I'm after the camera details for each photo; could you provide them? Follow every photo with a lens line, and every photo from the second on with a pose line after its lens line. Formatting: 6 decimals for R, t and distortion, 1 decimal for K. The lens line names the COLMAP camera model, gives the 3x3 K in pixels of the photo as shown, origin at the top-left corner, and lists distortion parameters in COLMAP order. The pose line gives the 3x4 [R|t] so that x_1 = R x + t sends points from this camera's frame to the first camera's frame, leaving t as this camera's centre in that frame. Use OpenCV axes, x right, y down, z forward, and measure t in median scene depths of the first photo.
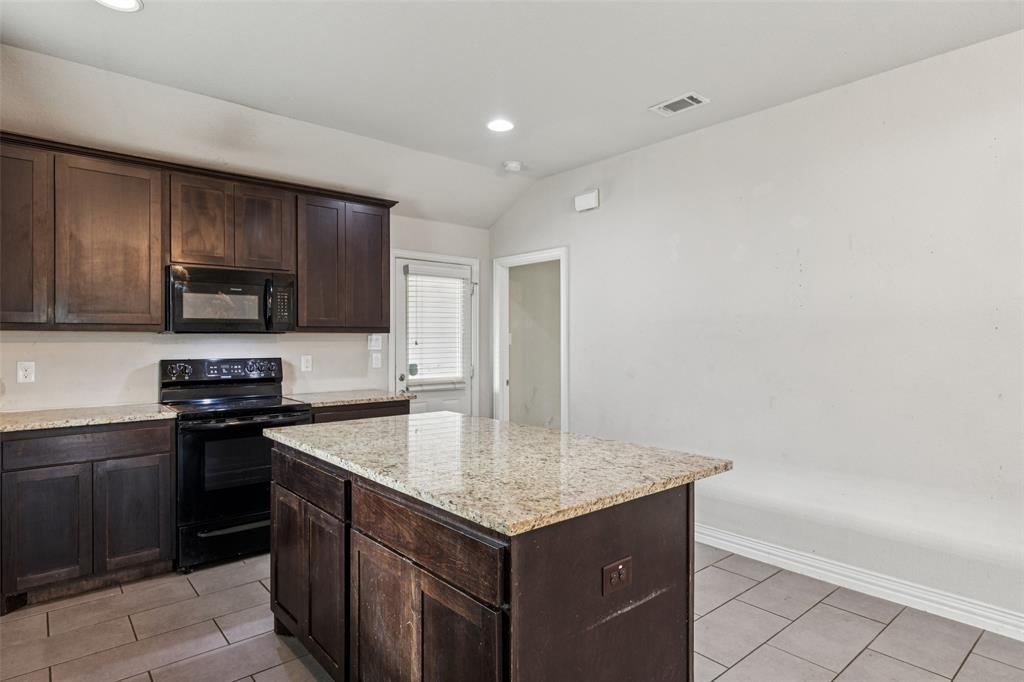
lens RADIAL K [[566.0, 0, 511.1], [0, 566.0, 341.4], [0, 0, 1]] dist [-0.000859, -0.000514]
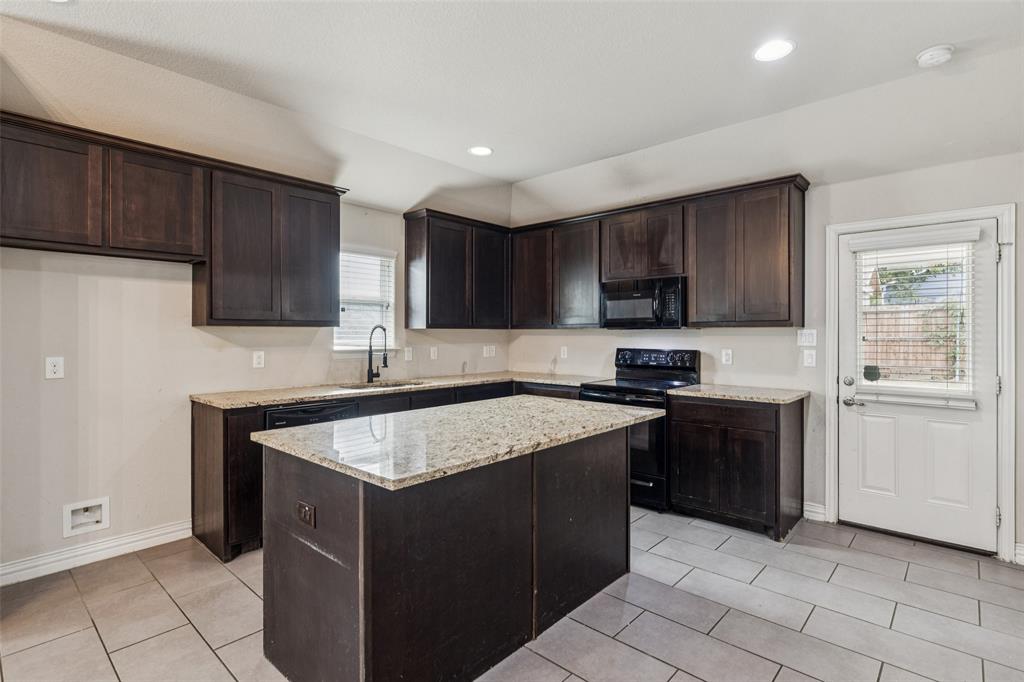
lens RADIAL K [[498.0, 0, 513.2], [0, 498.0, 334.7], [0, 0, 1]] dist [0.001056, -0.000063]
pose [[0.121897, 0.001045, -0.992542, 0.530679], [-0.004786, 0.999988, 0.000465, -0.000667], [0.992531, 0.004693, 0.121900, 0.512581]]
